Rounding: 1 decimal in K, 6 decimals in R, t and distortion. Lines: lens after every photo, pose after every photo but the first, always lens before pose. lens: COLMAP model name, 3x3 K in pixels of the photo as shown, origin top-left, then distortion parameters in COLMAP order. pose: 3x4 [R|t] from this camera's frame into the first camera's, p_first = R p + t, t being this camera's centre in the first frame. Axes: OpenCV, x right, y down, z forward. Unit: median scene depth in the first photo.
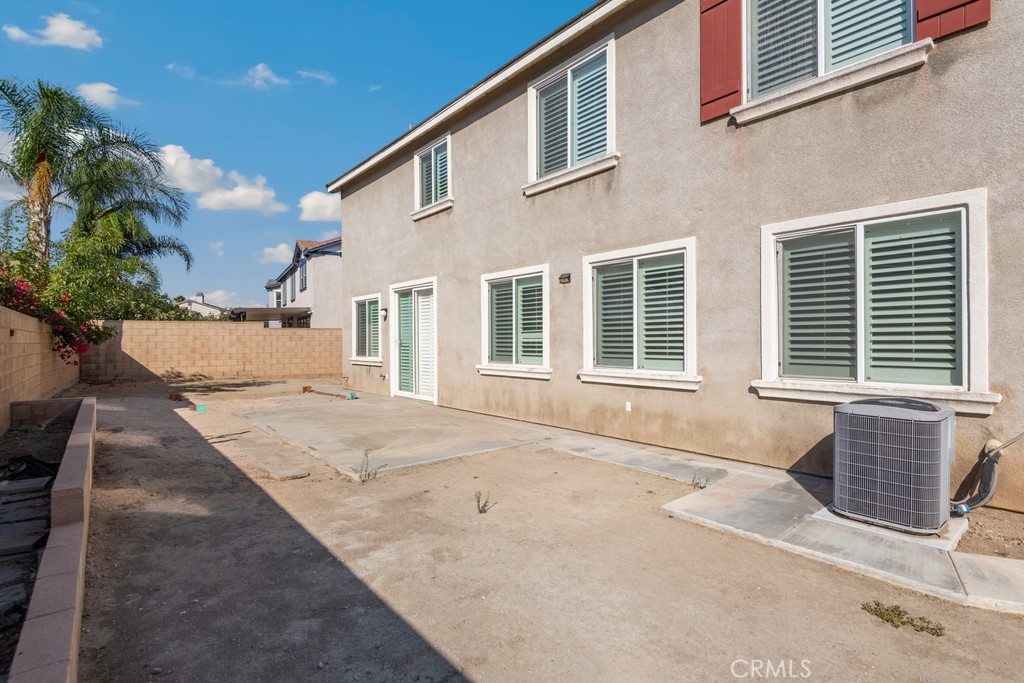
lens RADIAL K [[503.4, 0, 504.0], [0, 503.4, 336.3], [0, 0, 1]] dist [0.036162, -0.027836]
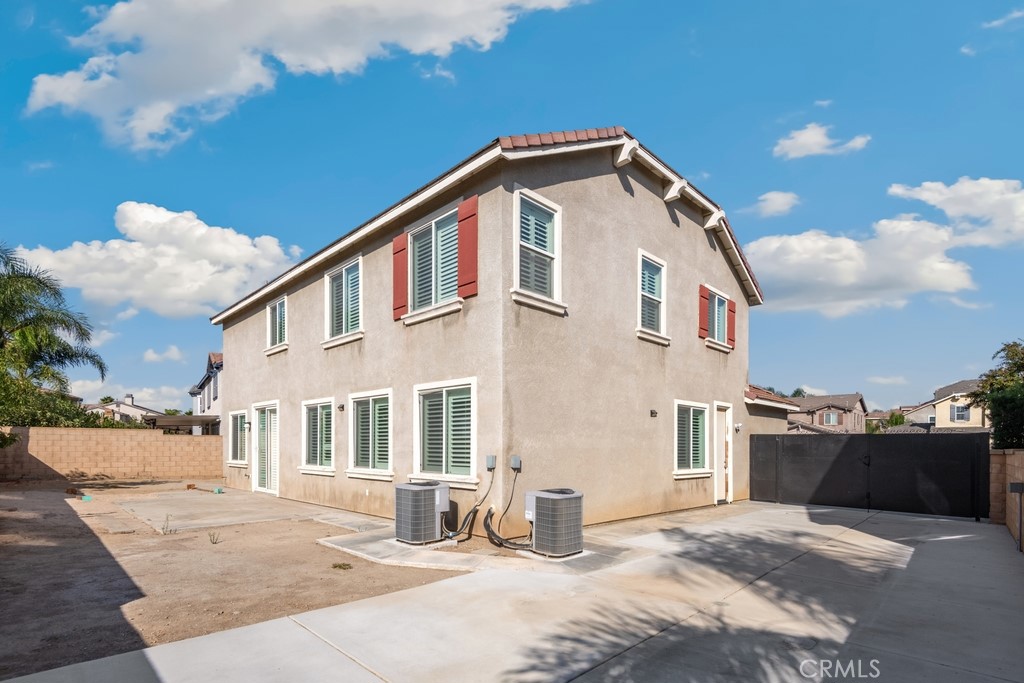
lens RADIAL K [[502.0, 0, 512.6], [0, 502.0, 448.0], [0, 0, 1]] dist [-0.001846, -0.001293]
pose [[0.994222, 0.012312, 0.106633, 0.327988], [-0.013276, 0.999877, 0.008340, -0.011379], [-0.106517, -0.009708, 0.994263, -0.366384]]
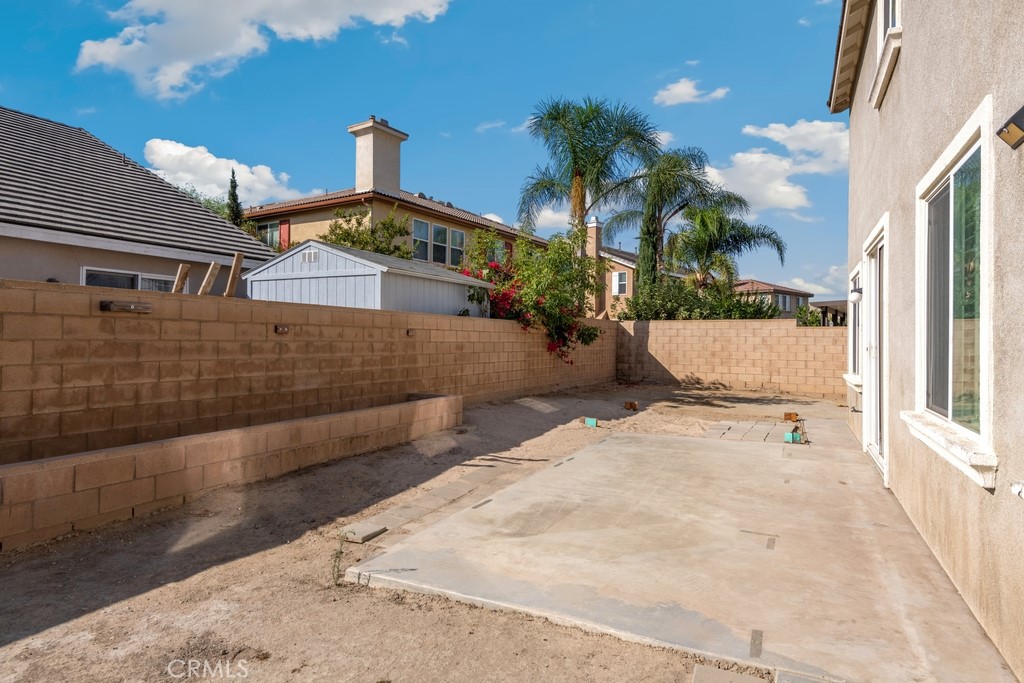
lens RADIAL K [[578.4, 0, 512.0], [0, 578.4, 341.5], [0, 0, 1]] dist [0.013913, -0.000489]
pose [[0.424166, 0.013125, -0.905489, 0.203074], [-0.007937, 0.999910, 0.010776, -0.001826], [0.905550, 0.002616, 0.424232, 0.441549]]
